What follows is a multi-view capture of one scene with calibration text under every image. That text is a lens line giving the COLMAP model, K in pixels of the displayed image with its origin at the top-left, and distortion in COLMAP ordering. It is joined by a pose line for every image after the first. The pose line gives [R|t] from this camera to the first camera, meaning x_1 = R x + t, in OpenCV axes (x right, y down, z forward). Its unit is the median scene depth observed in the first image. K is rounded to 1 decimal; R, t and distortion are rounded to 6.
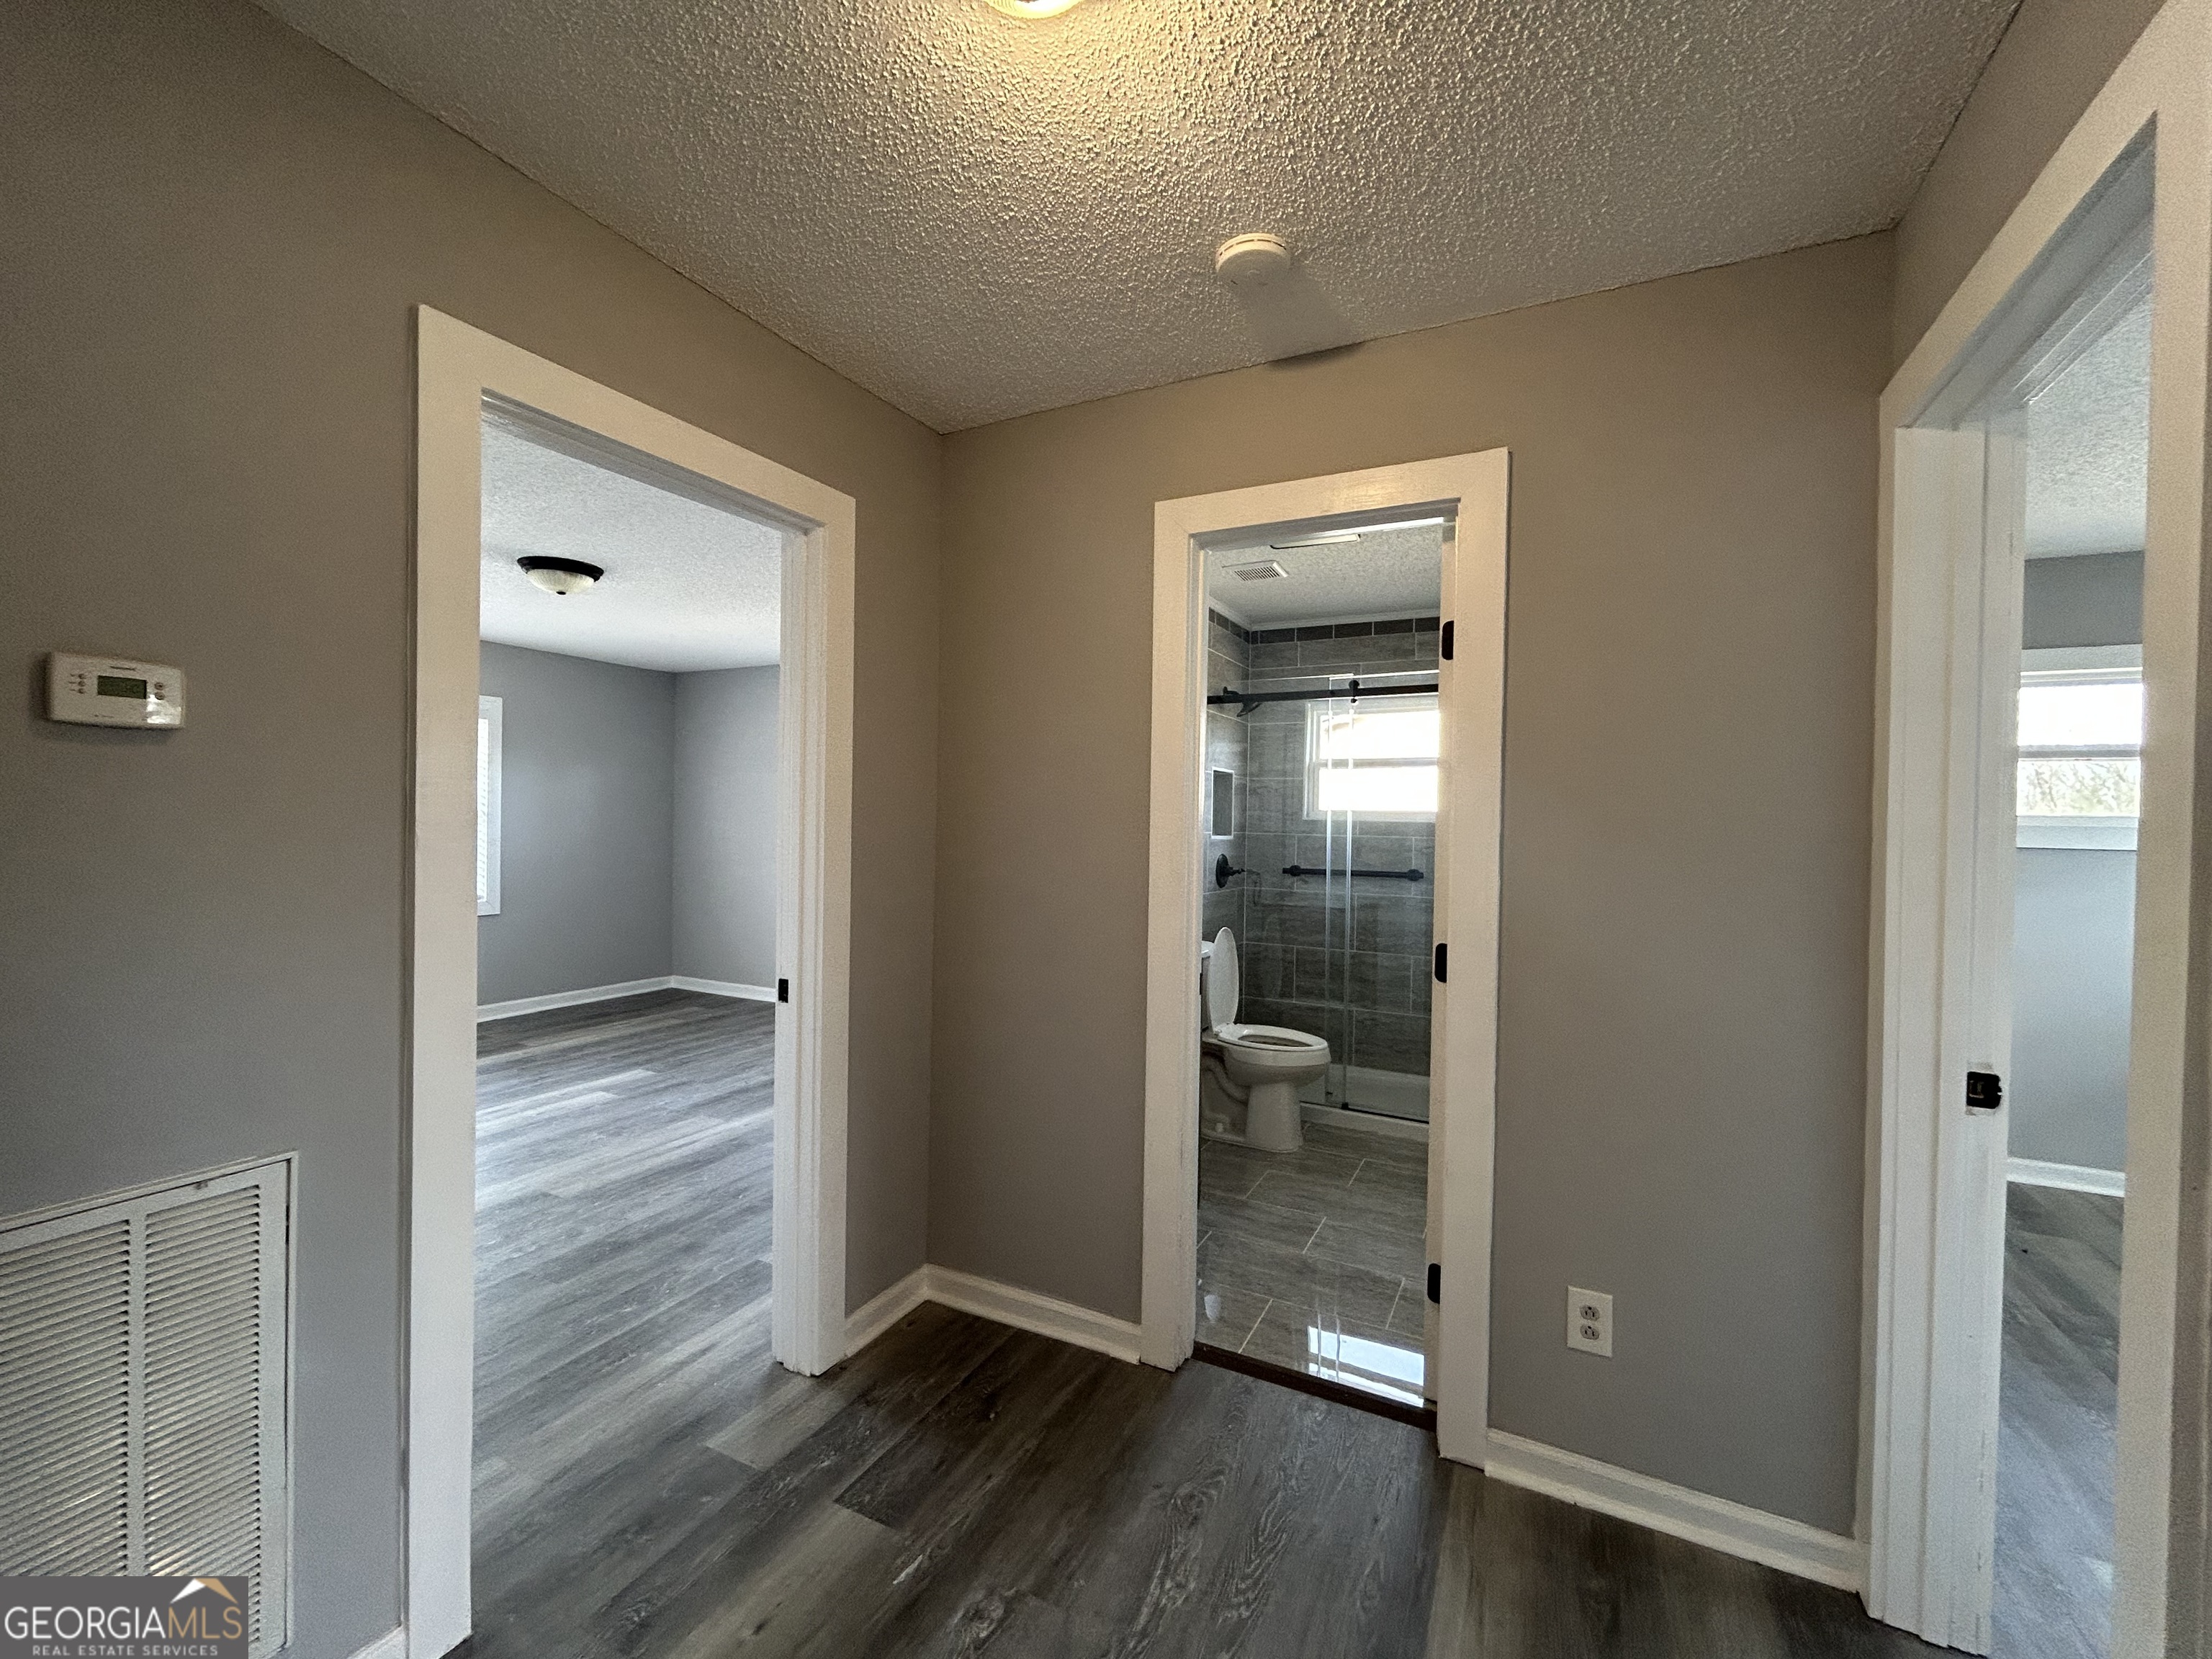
lens RADIAL K [[903.2, 0, 1101.4], [0, 903.2, 826.2], [0, 0, 1]] dist [-0.000415, 0.000216]
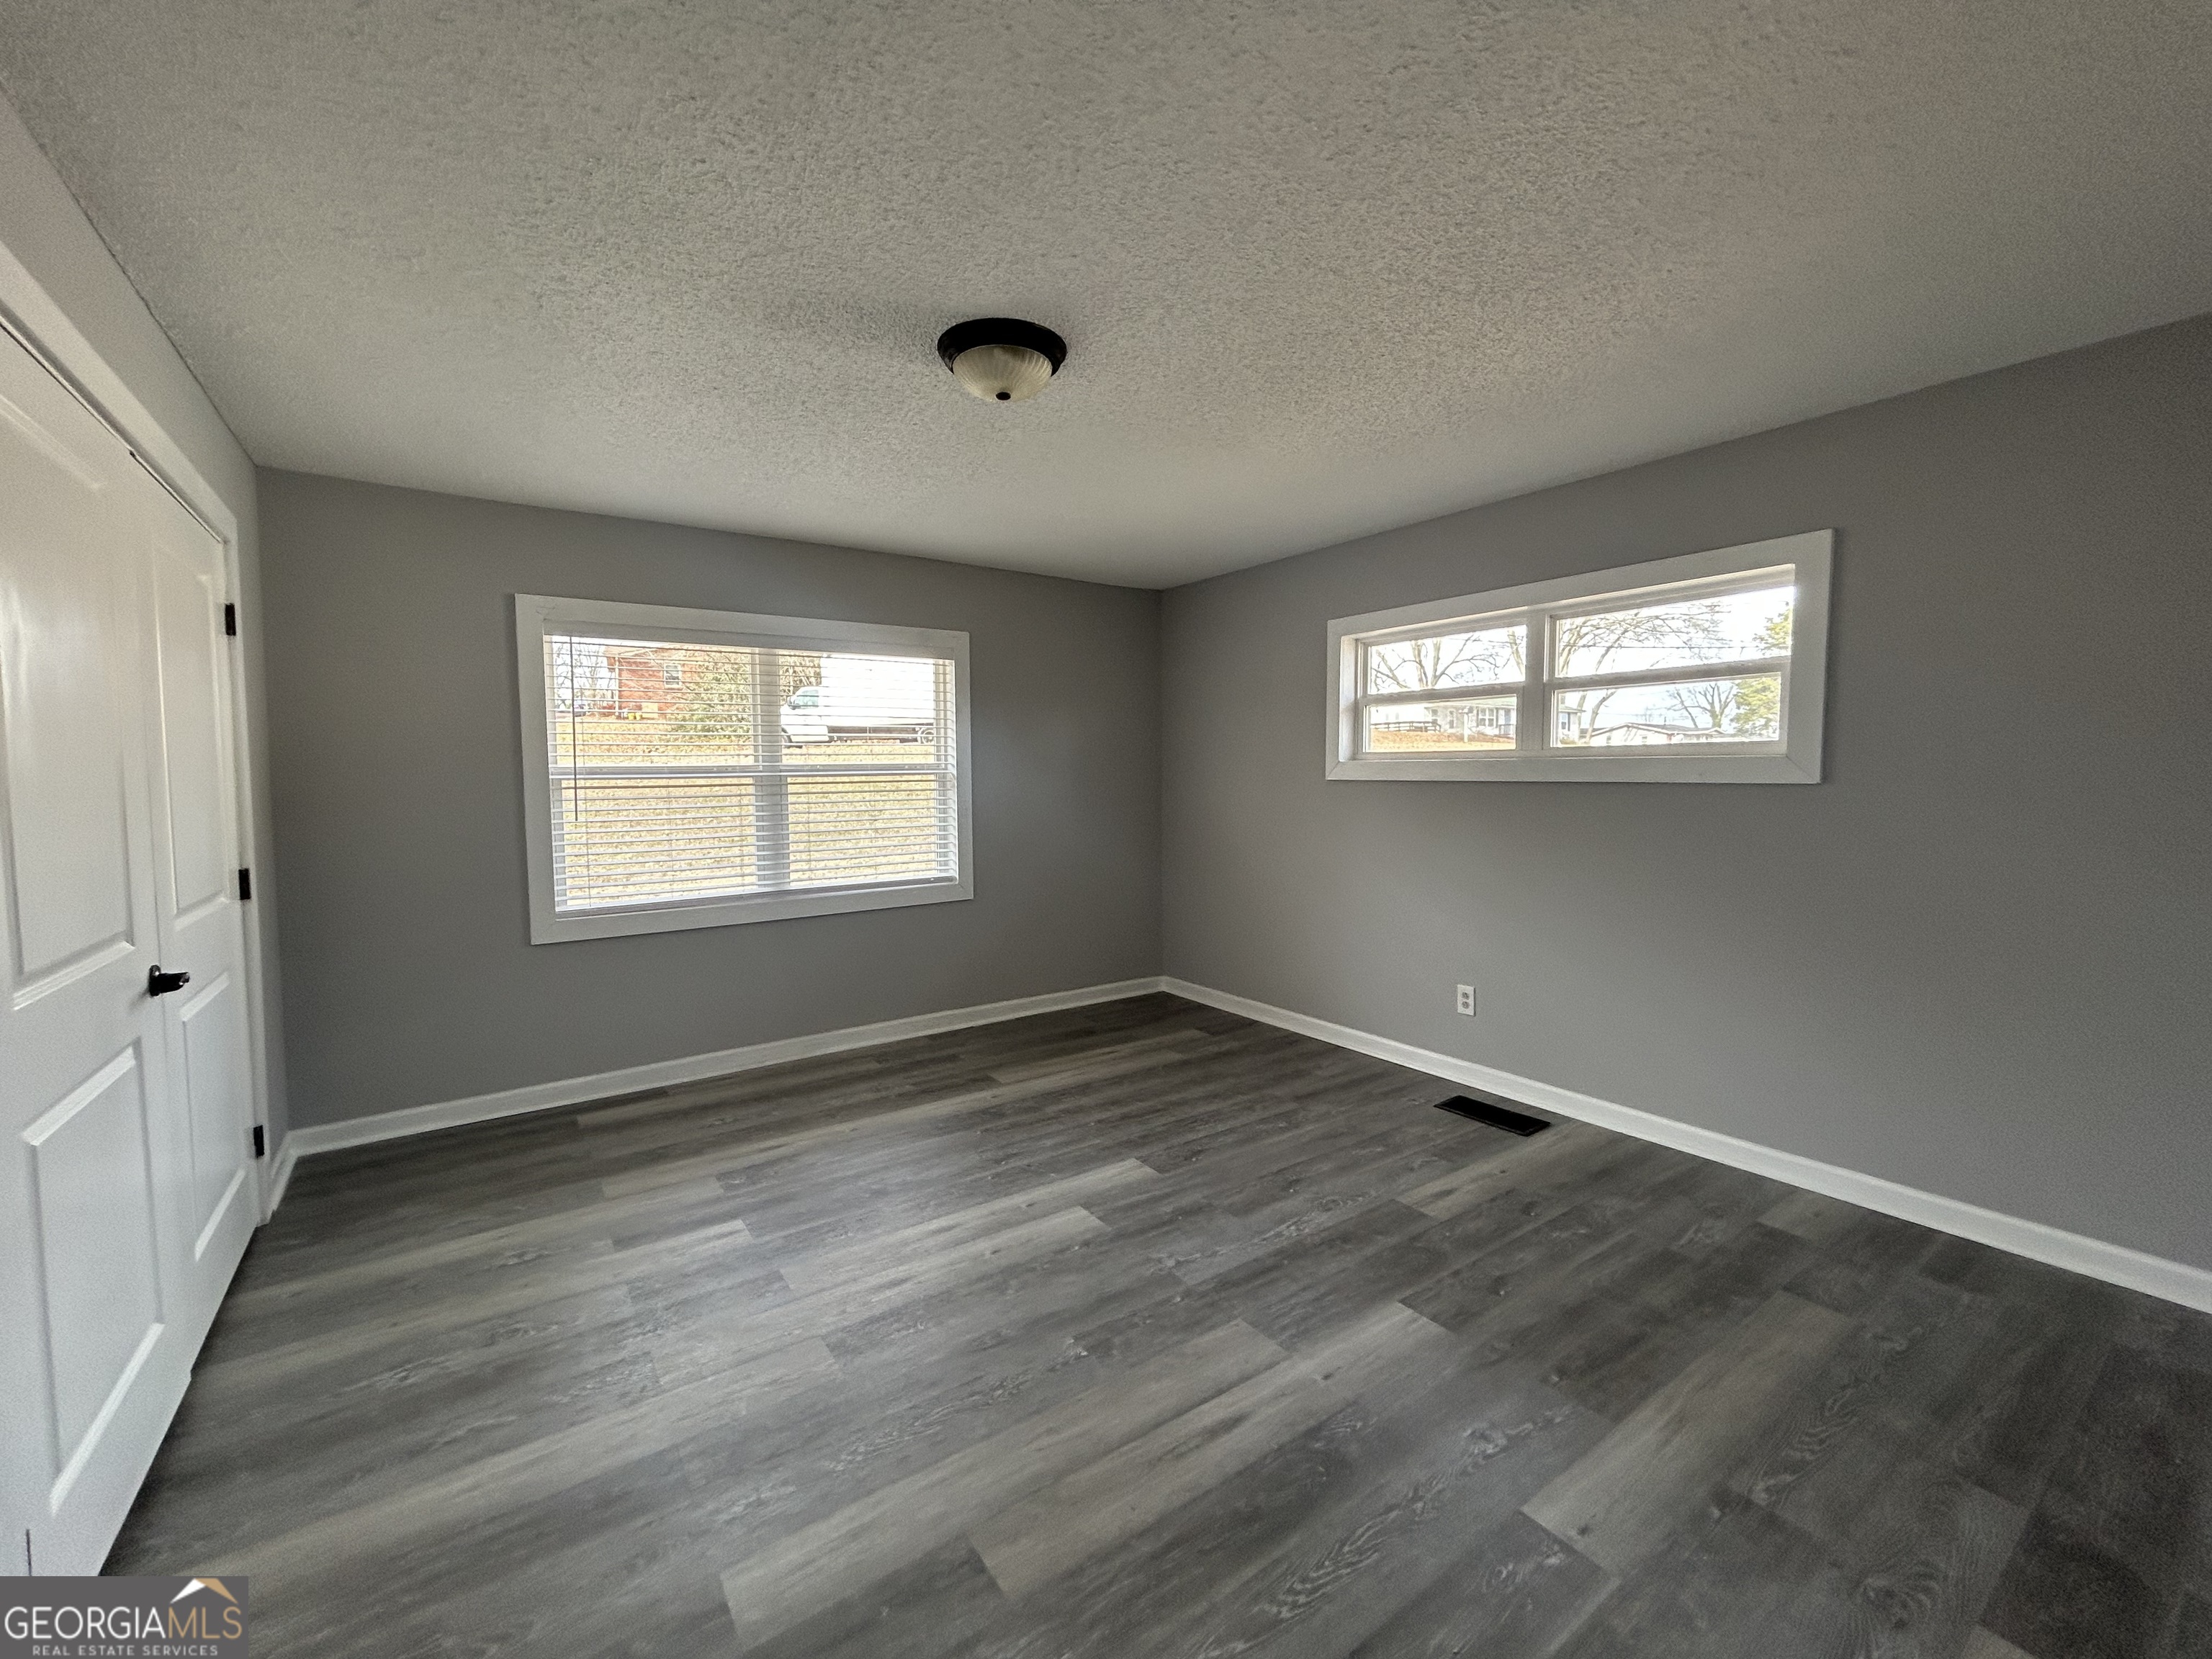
lens RADIAL K [[903.2, 0, 1101.4], [0, 903.2, 826.2], [0, 0, 1]] dist [-0.000415, 0.000216]
pose [[0.881393, 0.004902, -0.472358, -0.257084], [0.018104, 0.998861, 0.044147, -0.004623], [0.472036, -0.047462, 0.880301, 0.487780]]
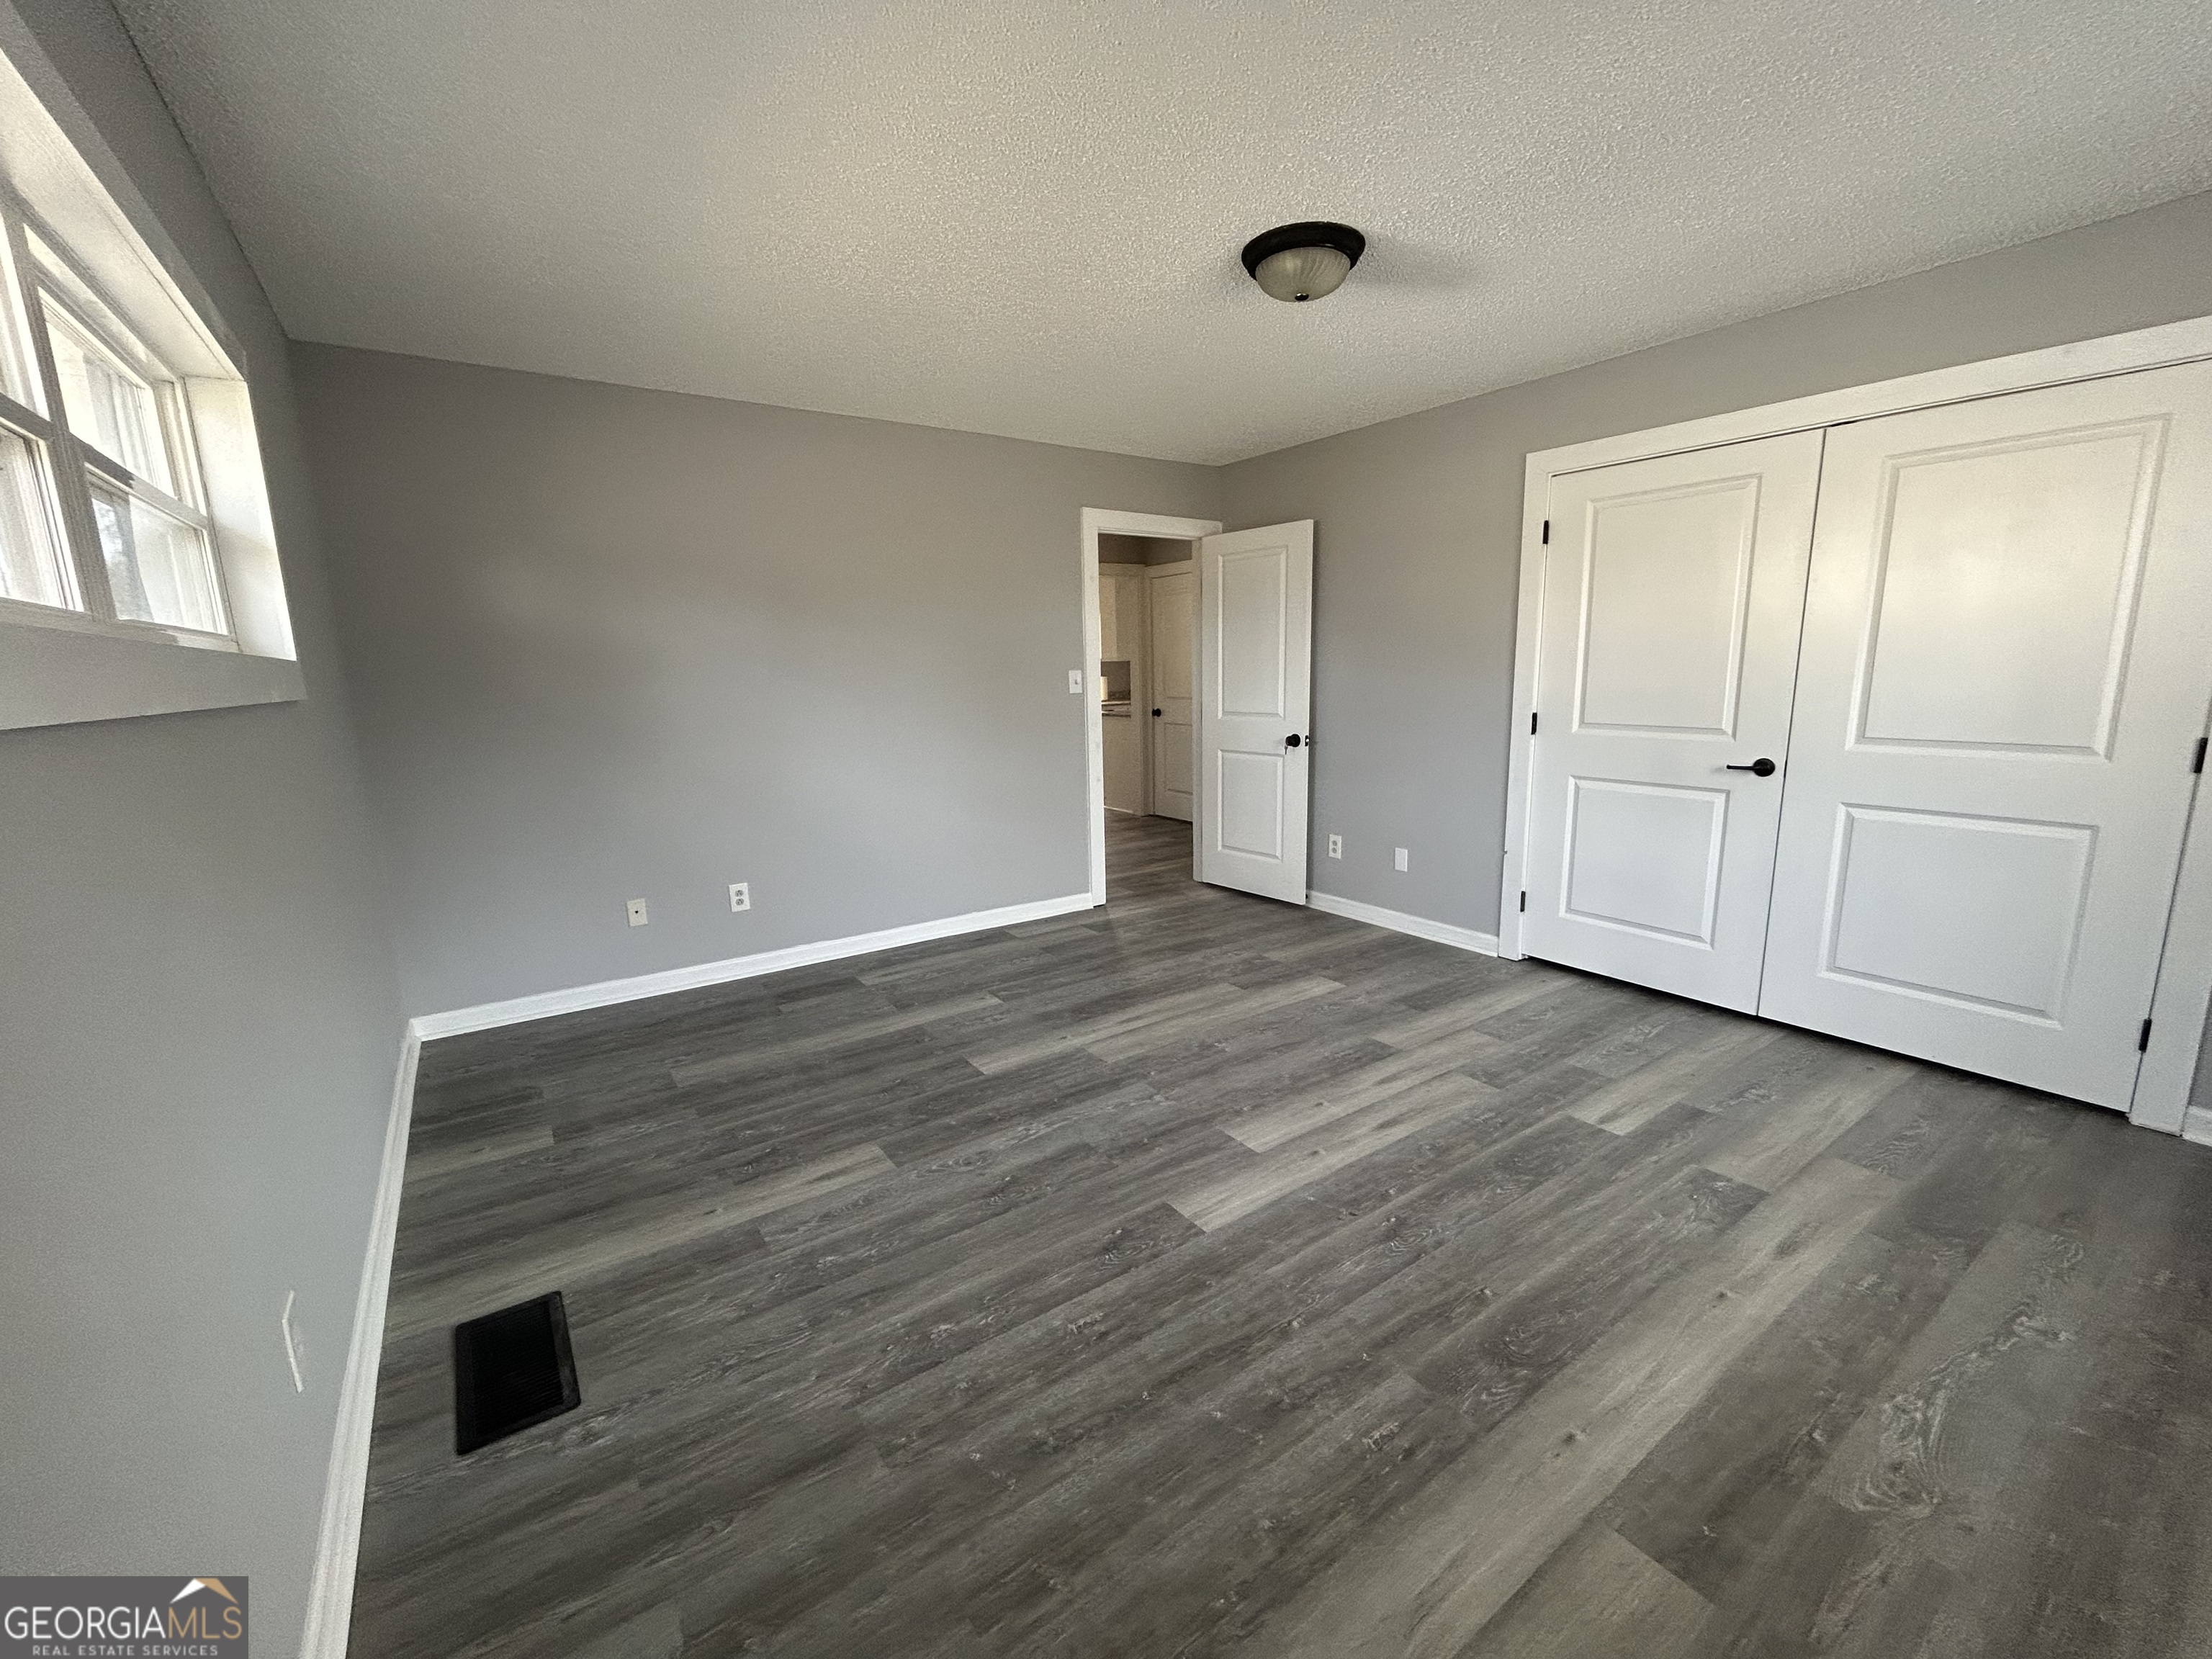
lens RADIAL K [[903.2, 0, 1101.4], [0, 903.2, 826.2], [0, 0, 1]] dist [-0.000415, 0.000216]
pose [[-0.880560, -0.081977, 0.466790, -0.768447], [0.009388, 0.981716, 0.190118, -0.018720], [-0.473841, 0.171793, -0.863691, 1.610598]]
